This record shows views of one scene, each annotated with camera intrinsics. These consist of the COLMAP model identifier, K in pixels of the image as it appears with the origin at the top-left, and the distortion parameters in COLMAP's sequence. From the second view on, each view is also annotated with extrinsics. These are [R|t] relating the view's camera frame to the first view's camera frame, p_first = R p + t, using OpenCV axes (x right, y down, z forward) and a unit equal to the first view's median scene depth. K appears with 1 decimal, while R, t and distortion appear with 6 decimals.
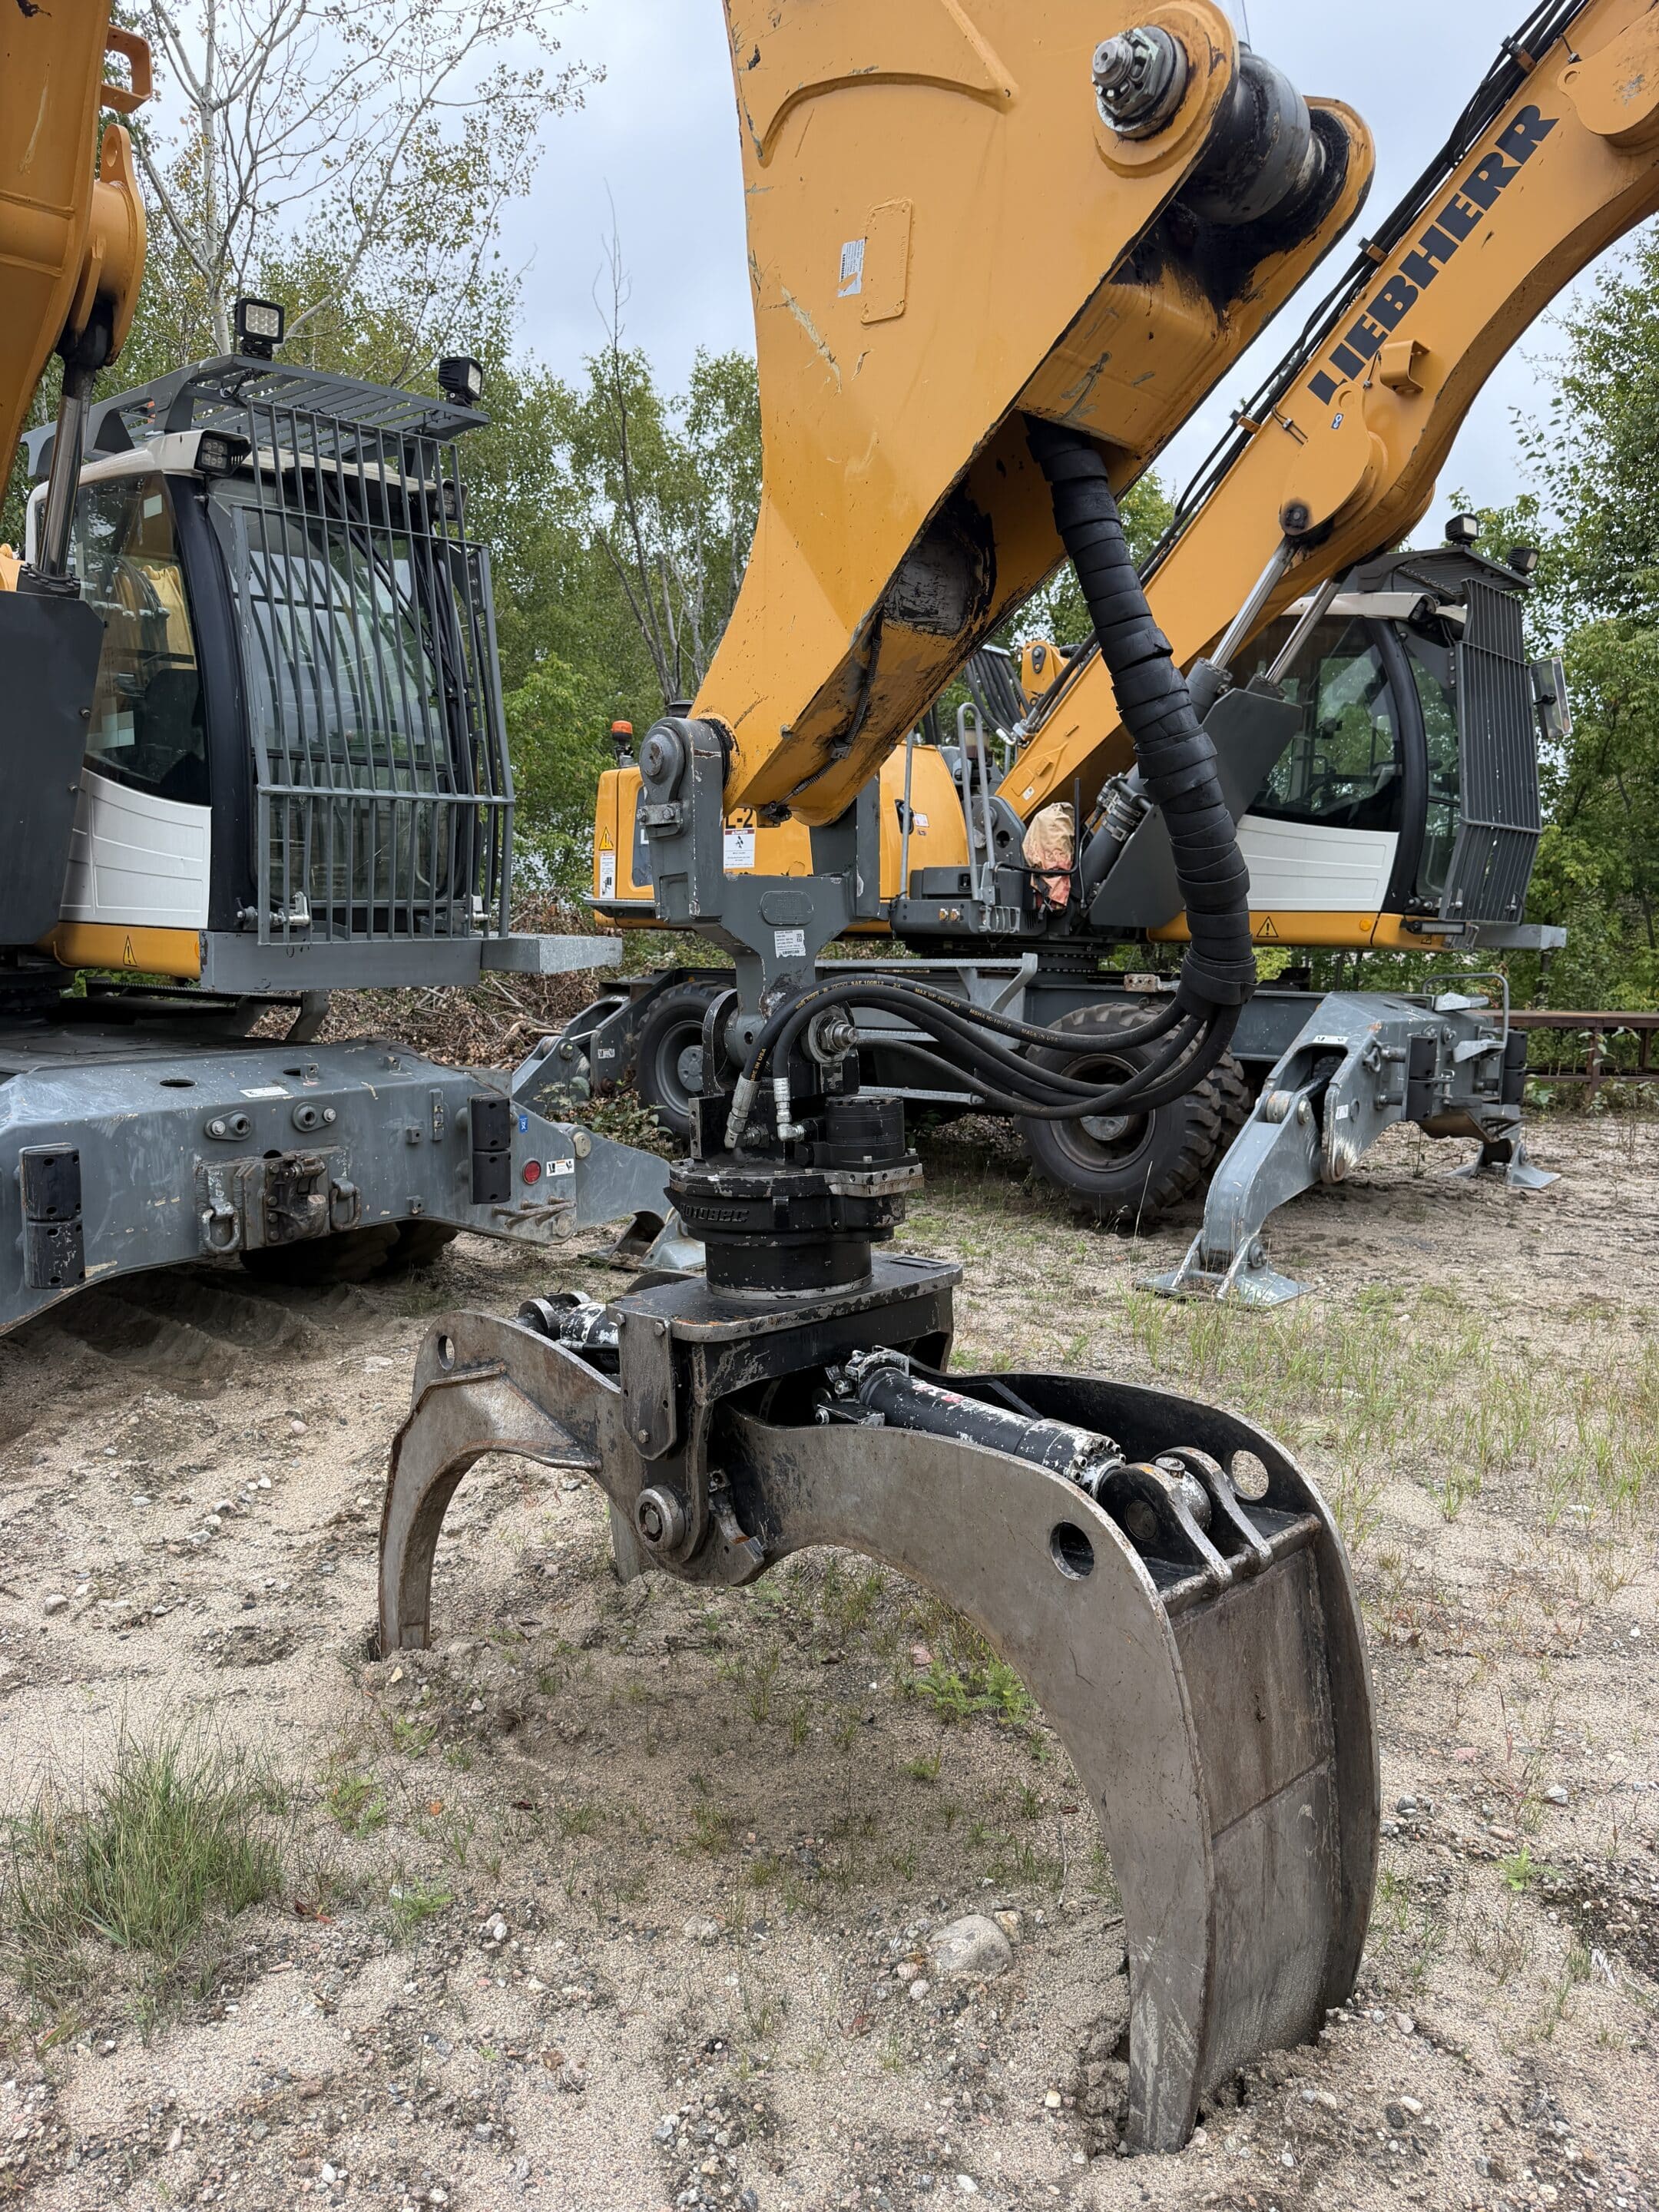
lens RADIAL K [[1526.0, 0, 828.6], [0, 1526.0, 1075.3], [0, 0, 1]] dist [0.113406, -0.196006]
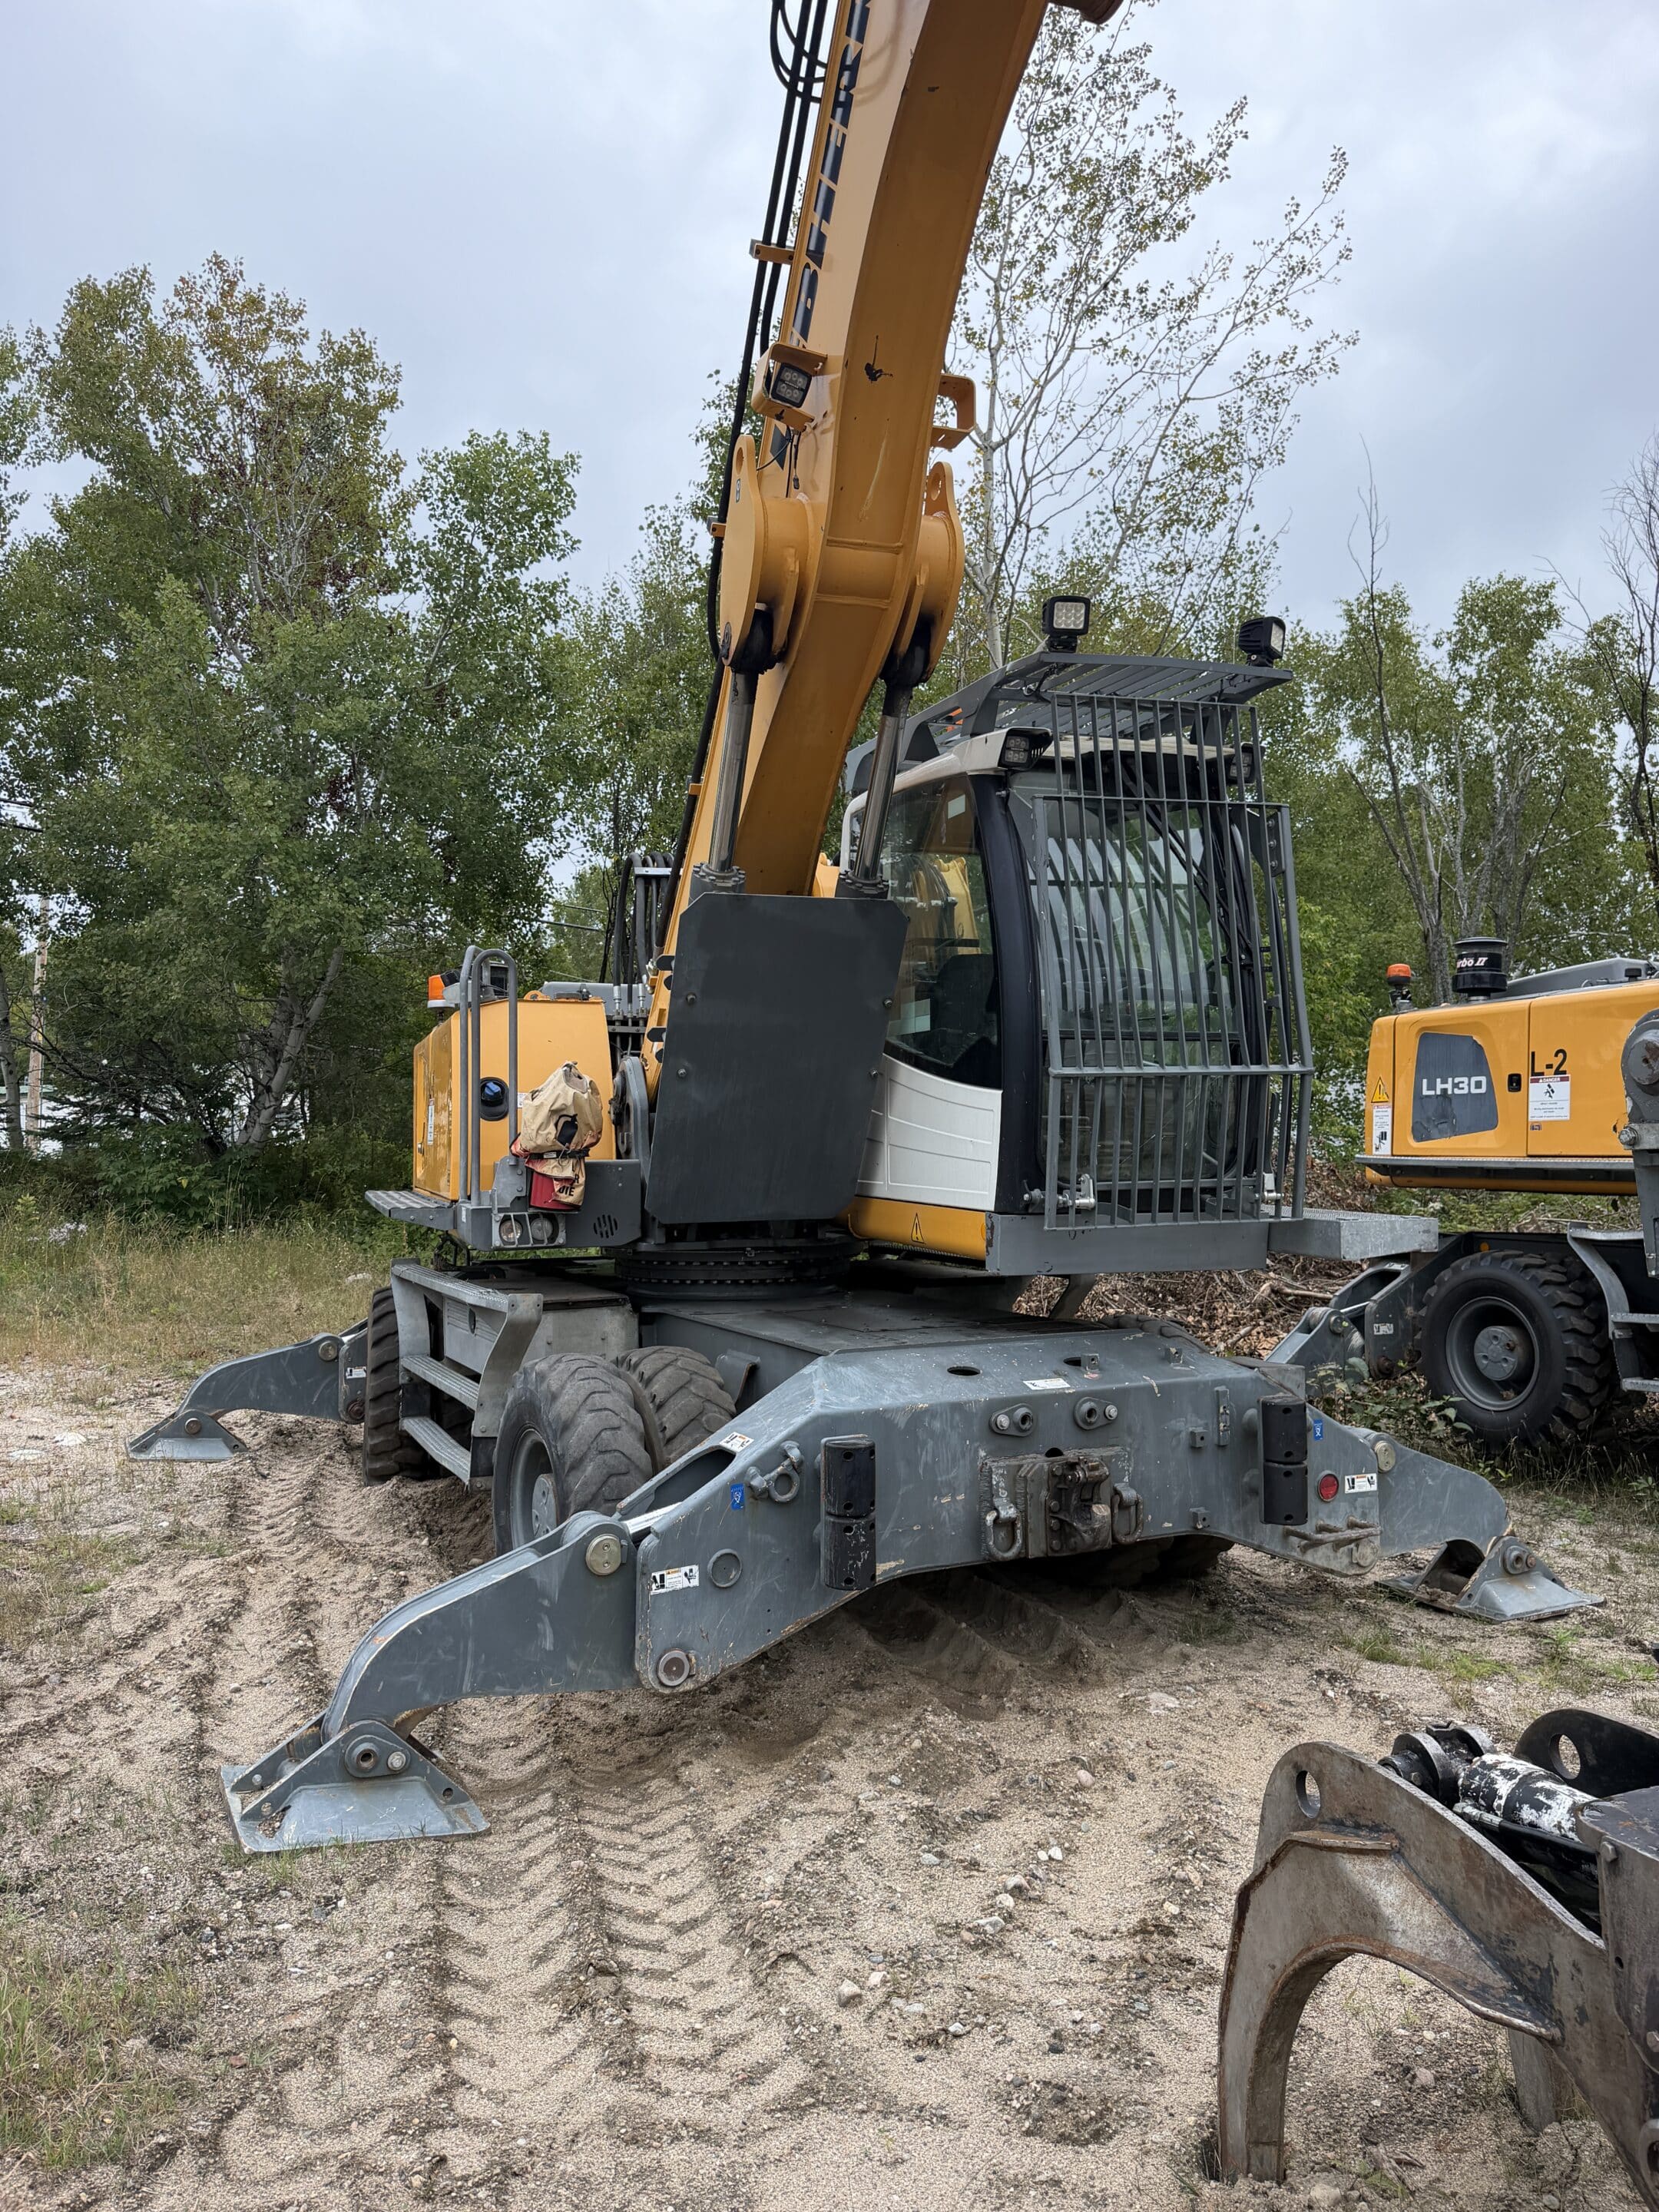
lens RADIAL K [[1525.8, 0, 834.1], [0, 1525.8, 1058.0], [0, 0, 1]] dist [0.089498, -0.119081]
pose [[0.897765, -0.035337, -0.439055, -0.064225], [-0.036876, 0.987248, -0.154861, -0.037352], [0.438929, 0.155219, 0.885013, 0.081128]]
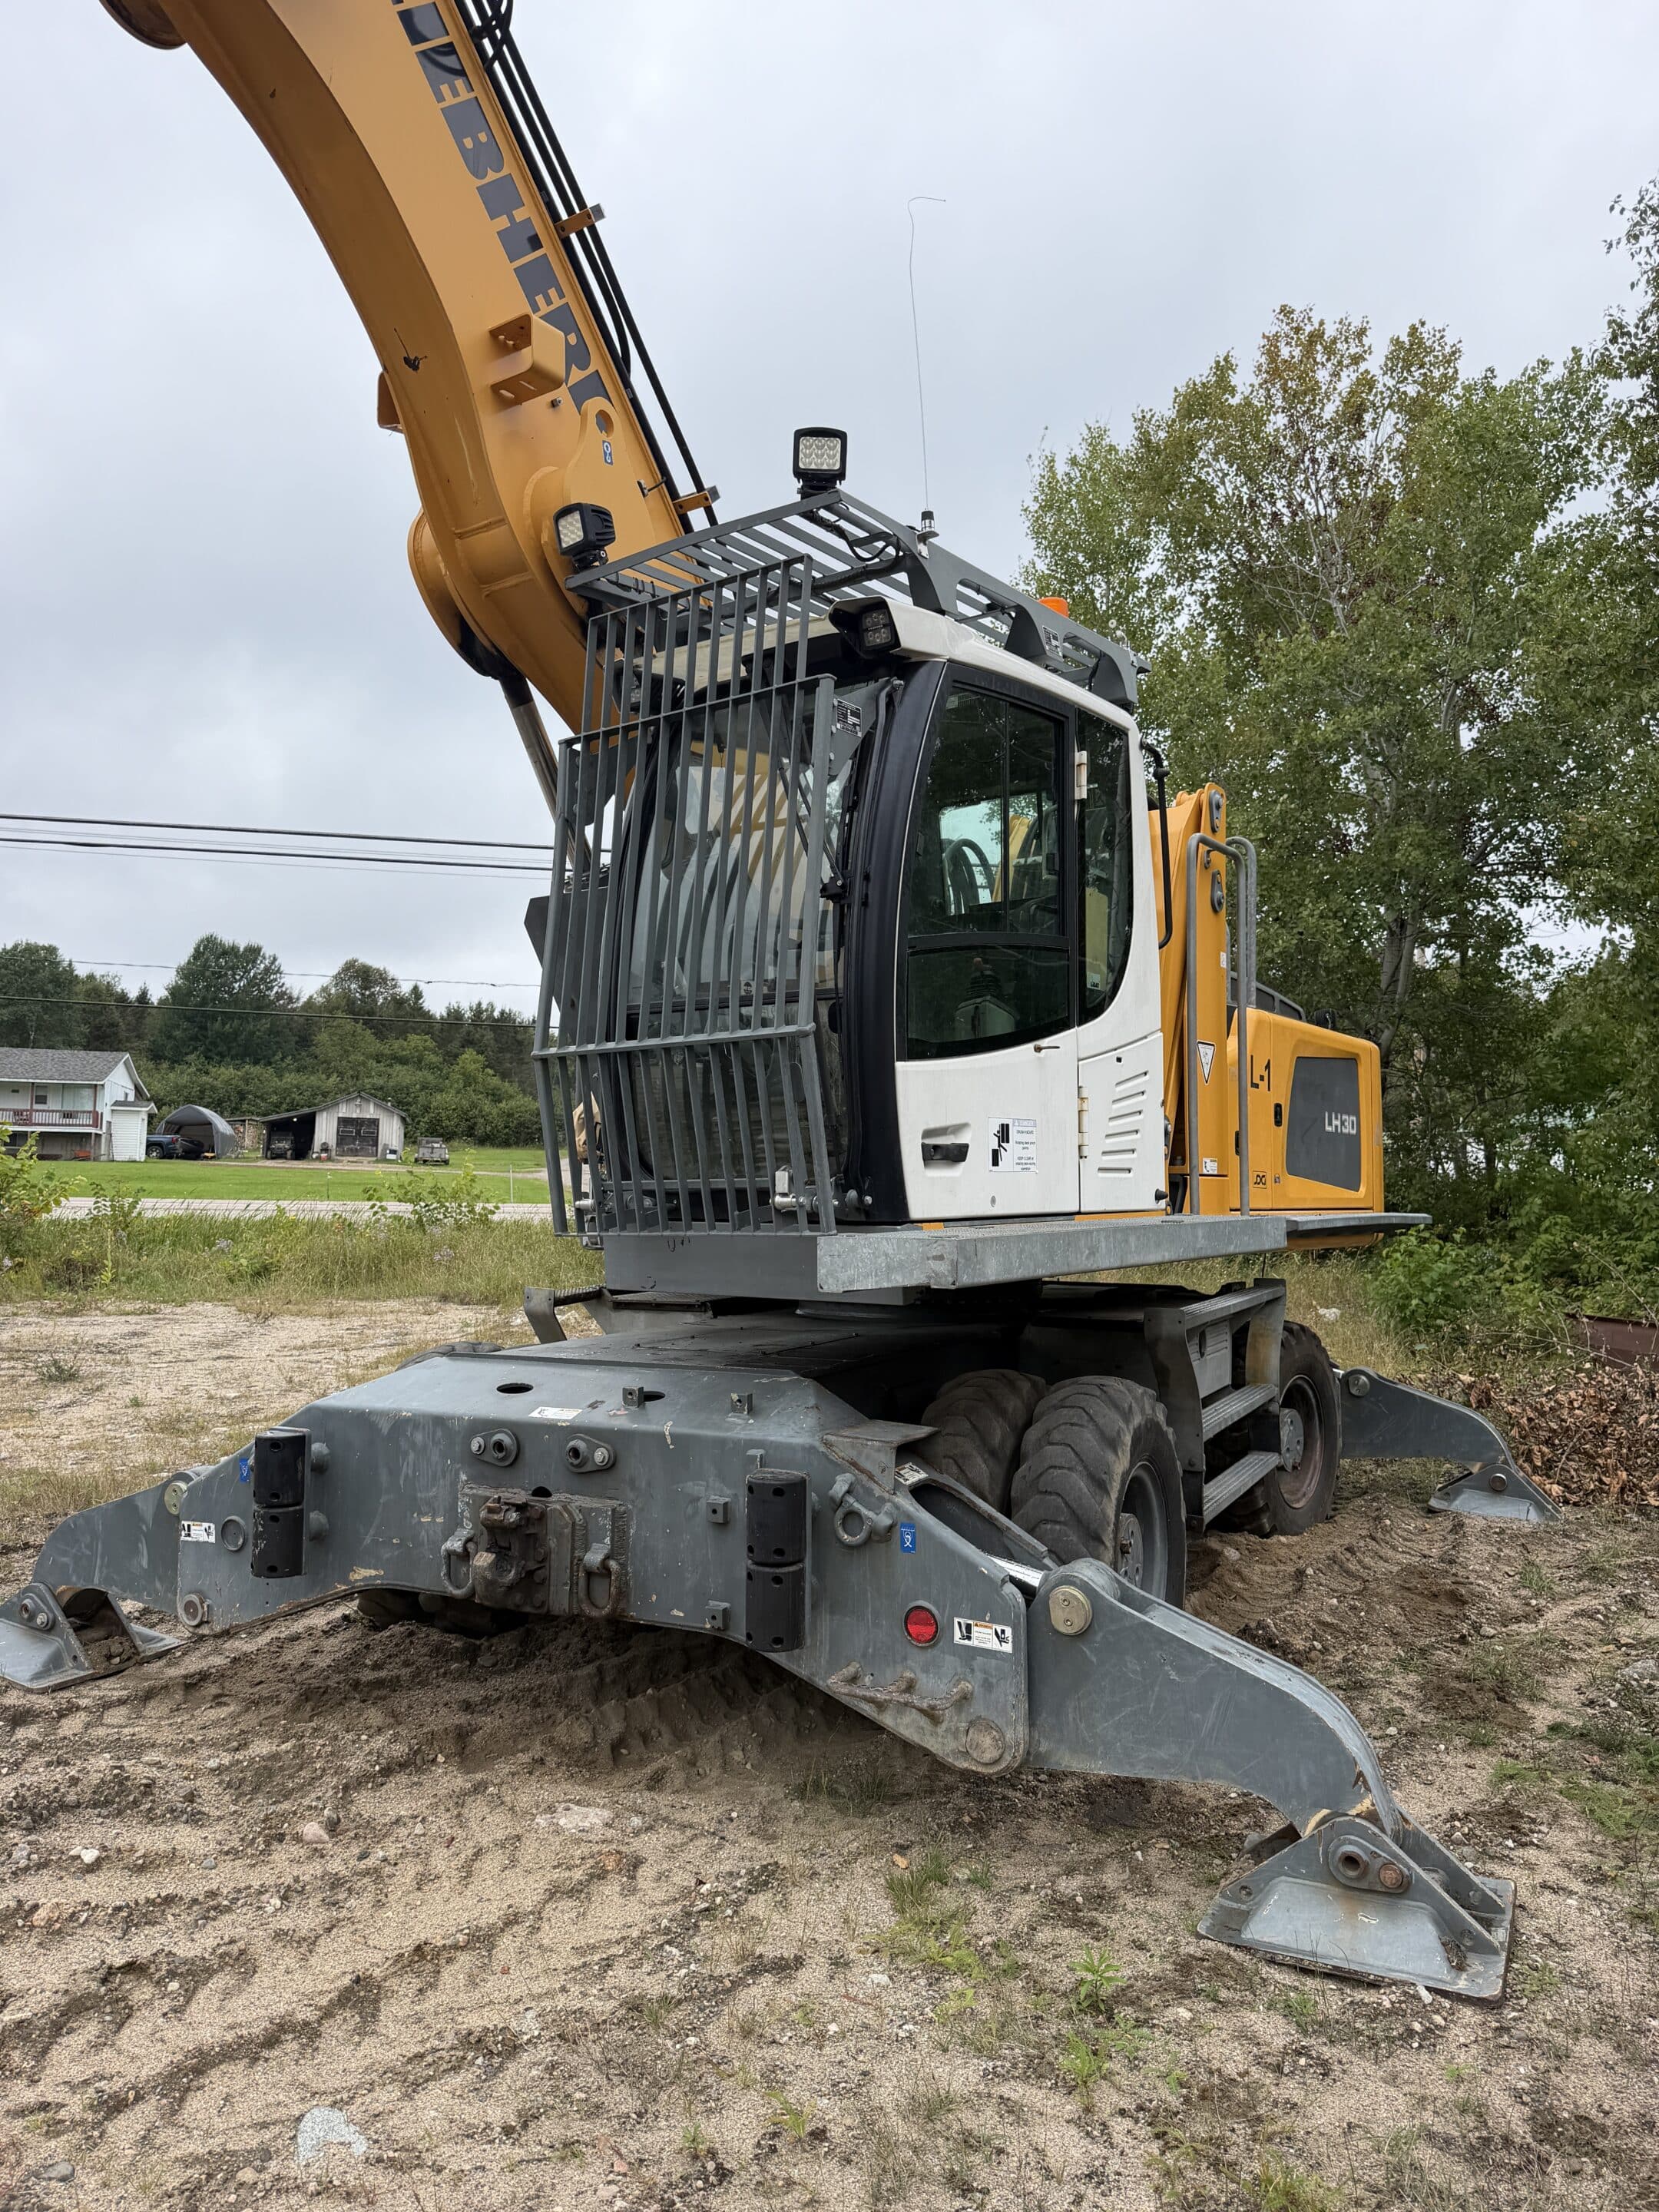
lens RADIAL K [[1525.8, 0, 834.1], [0, 1525.8, 1058.0], [0, 0, 1]] dist [0.089498, -0.119081]
pose [[0.201360, -0.085998, -0.975735, 0.491354], [-0.107145, 0.988227, -0.109210, -0.105005], [0.973639, 0.126536, 0.189776, 0.986153]]
